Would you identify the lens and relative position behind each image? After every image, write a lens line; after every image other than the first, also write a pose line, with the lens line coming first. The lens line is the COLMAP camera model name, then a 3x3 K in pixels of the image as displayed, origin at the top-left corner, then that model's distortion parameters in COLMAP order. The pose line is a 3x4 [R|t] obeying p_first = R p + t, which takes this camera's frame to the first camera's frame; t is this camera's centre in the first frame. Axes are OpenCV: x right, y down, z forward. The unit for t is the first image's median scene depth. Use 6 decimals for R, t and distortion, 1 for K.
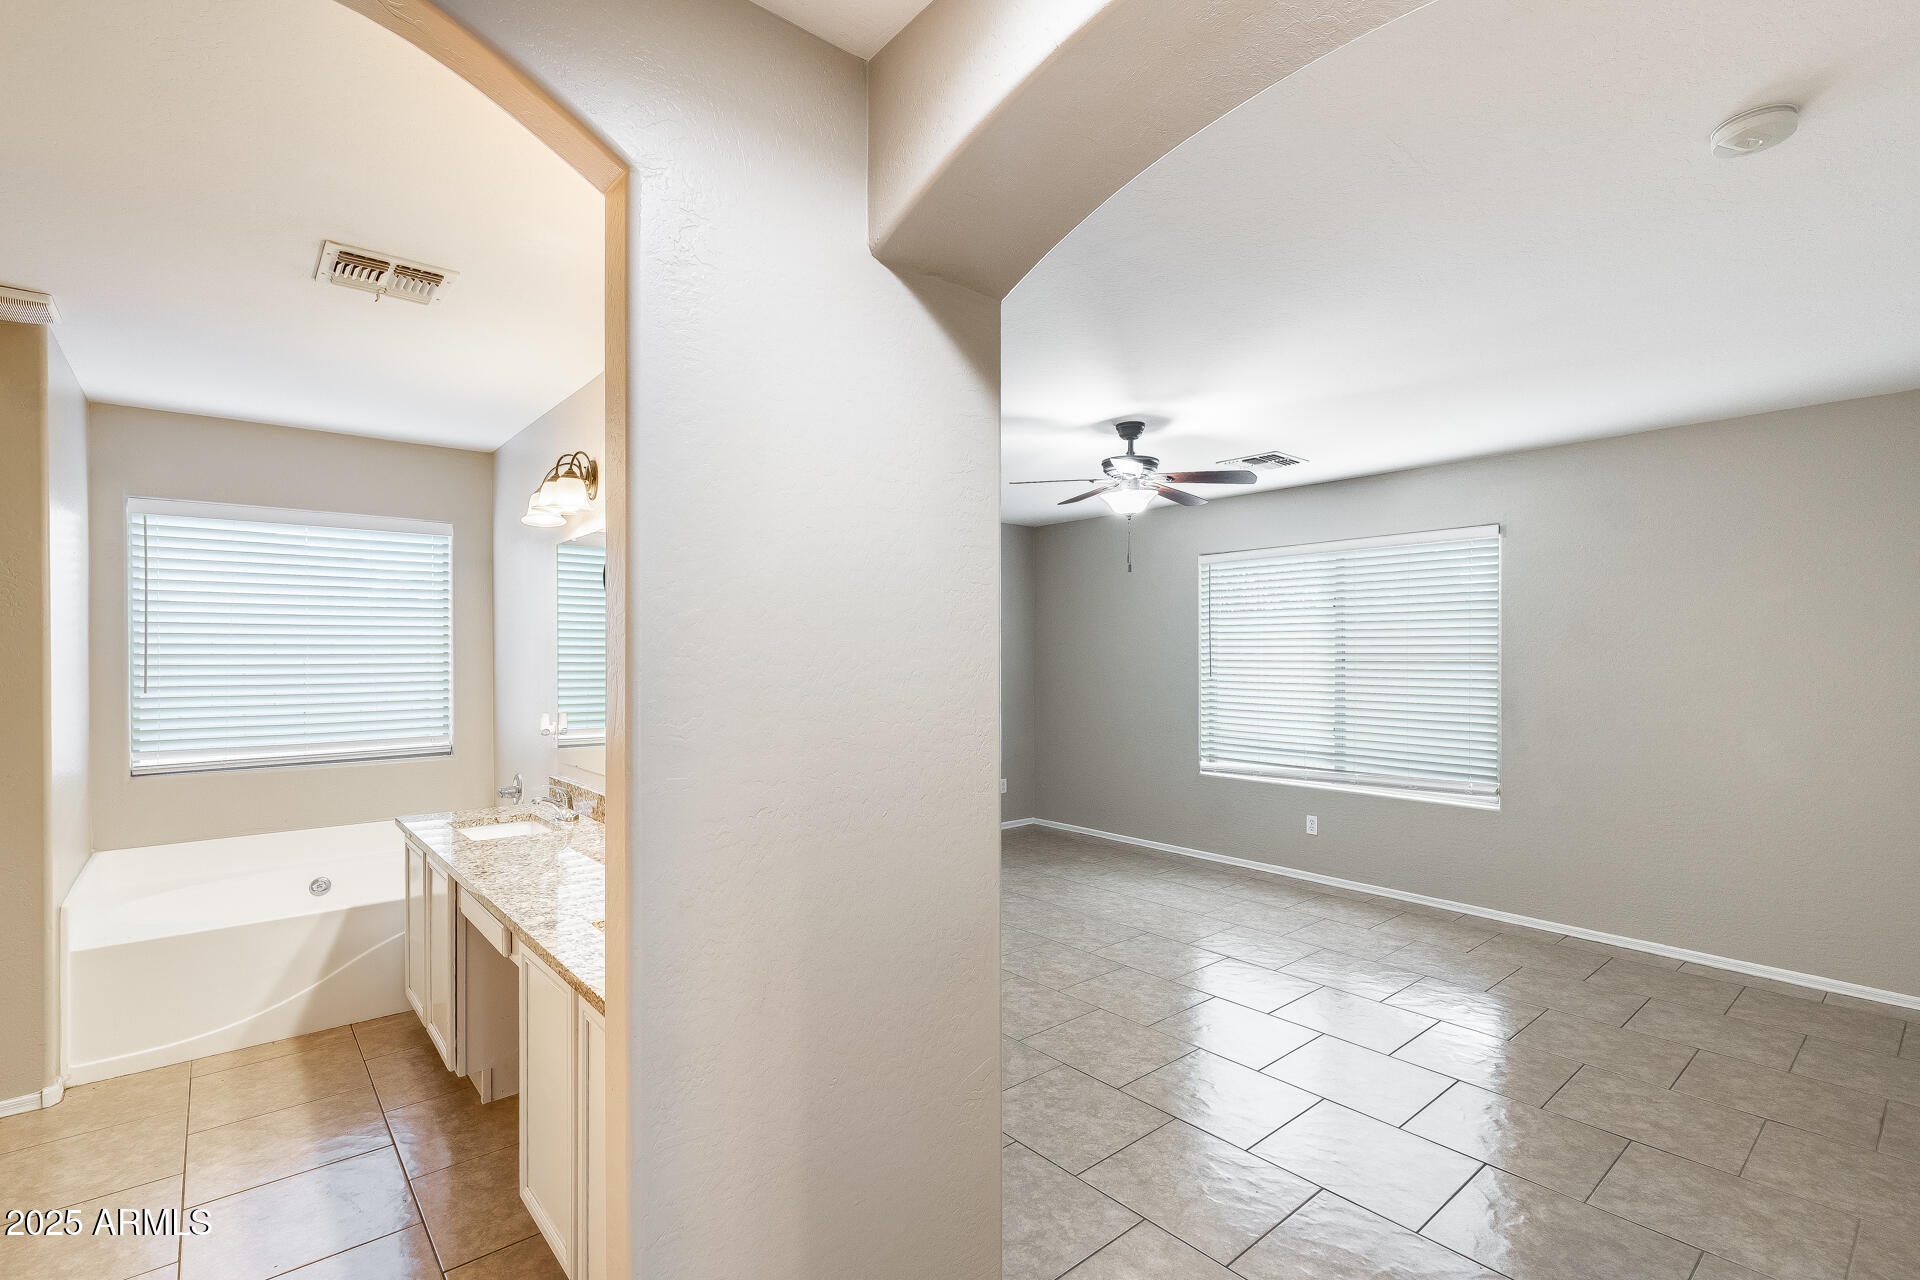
lens RADIAL K [[872.0, 0, 957.9], [0, 872.0, 652.1], [0, 0, 1]] dist [0.014572, -0.000627]
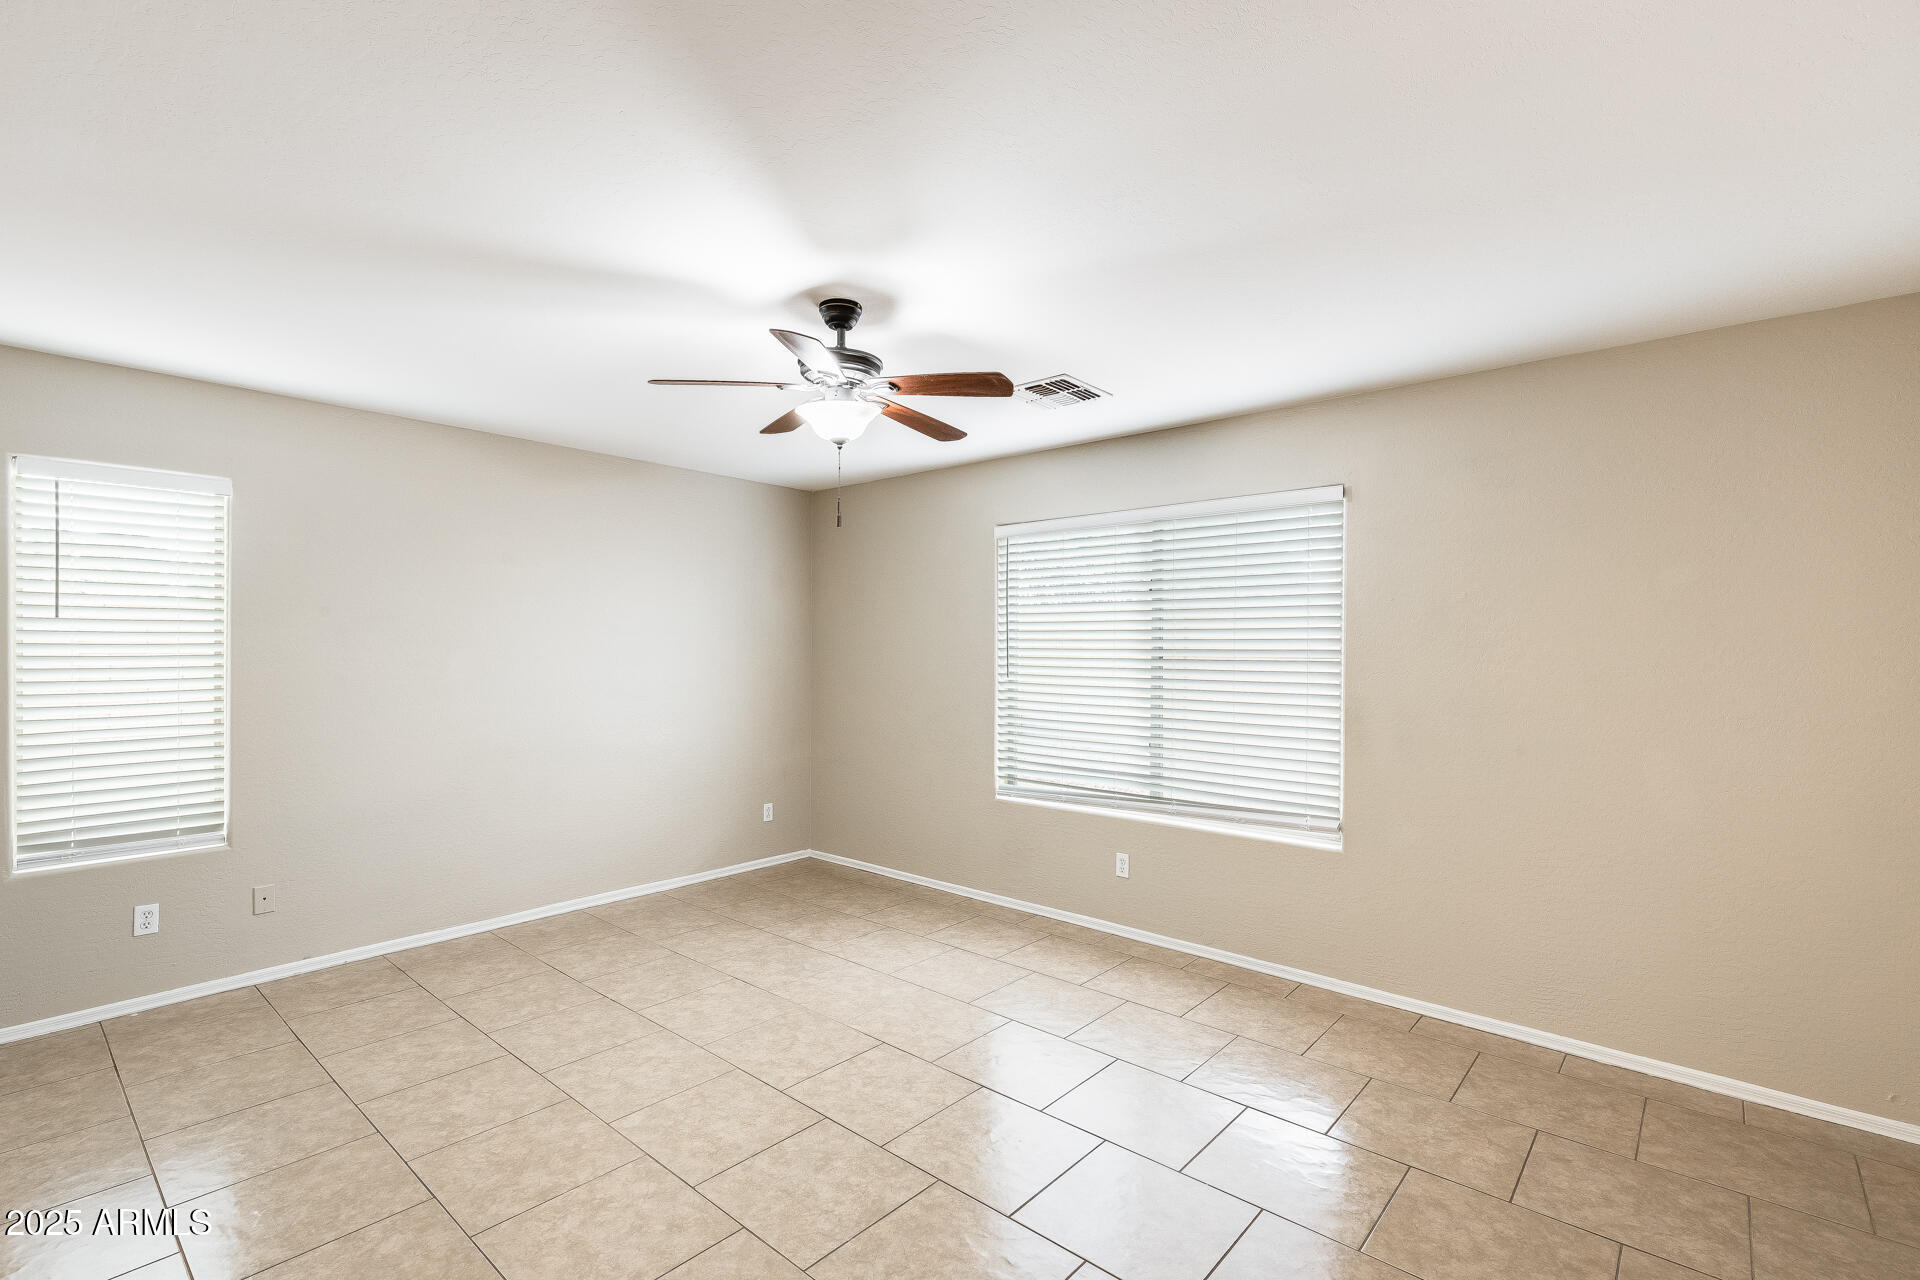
lens RADIAL K [[872.0, 0, 955.7], [0, 872.0, 648.2], [0, 0, 1]] dist [0.014572, -0.000627]
pose [[0.989532, 0.005757, 0.144198, 0.162150], [-0.006011, 0.999981, 0.001332, 0.000489], [-0.144188, -0.002185, 0.989548, 0.276212]]
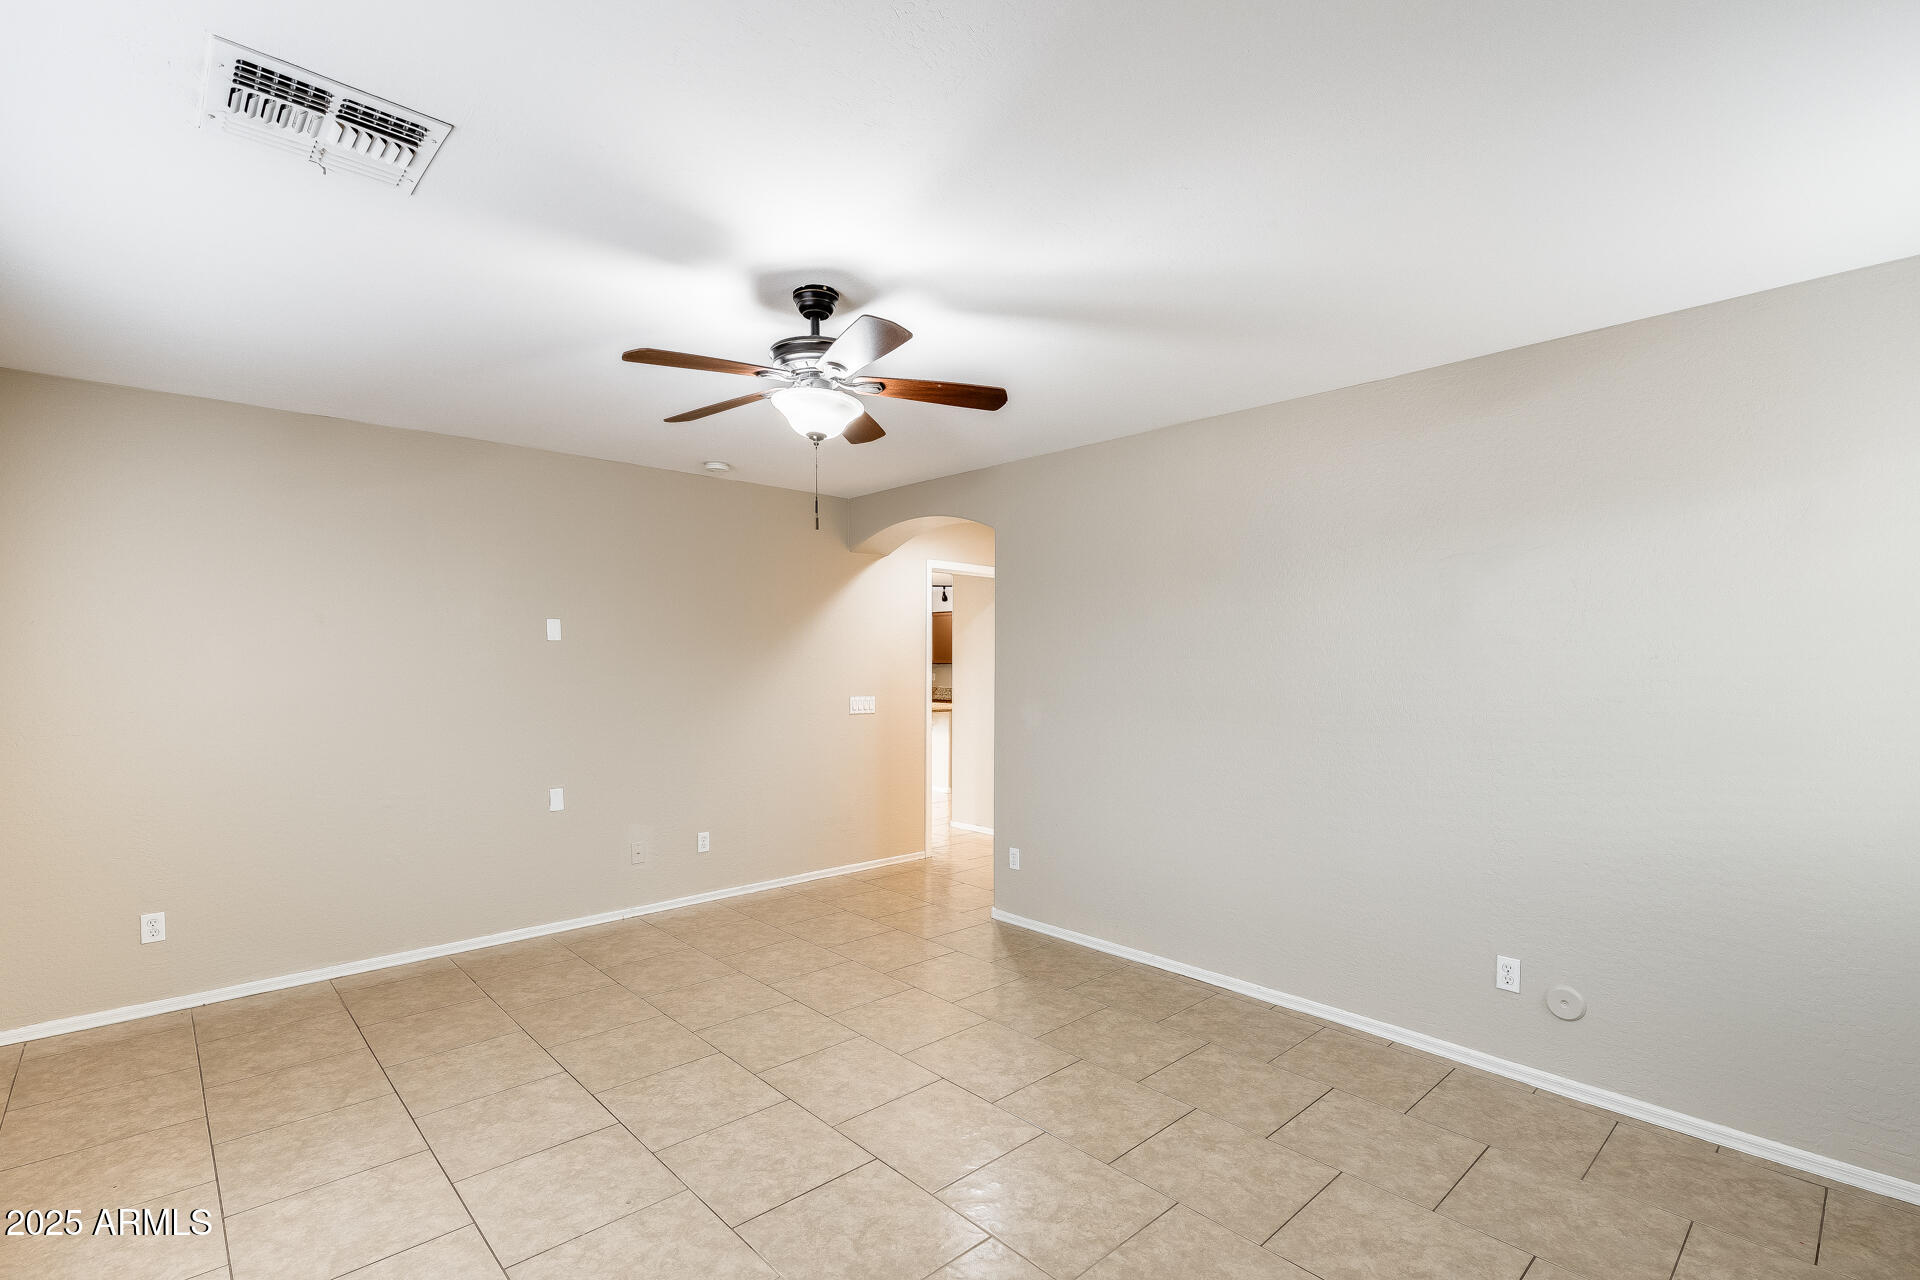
lens RADIAL K [[890.1, 0, 960.1], [0, 890.1, 651.5], [0, 0, 1]] dist [0.005802, 0.002194]
pose [[-0.998881, -0.002069, -0.047247, 0.108300], [-0.001355, 0.999884, -0.015139, 0.005137], [0.047273, -0.015058, -0.998769, 1.428134]]
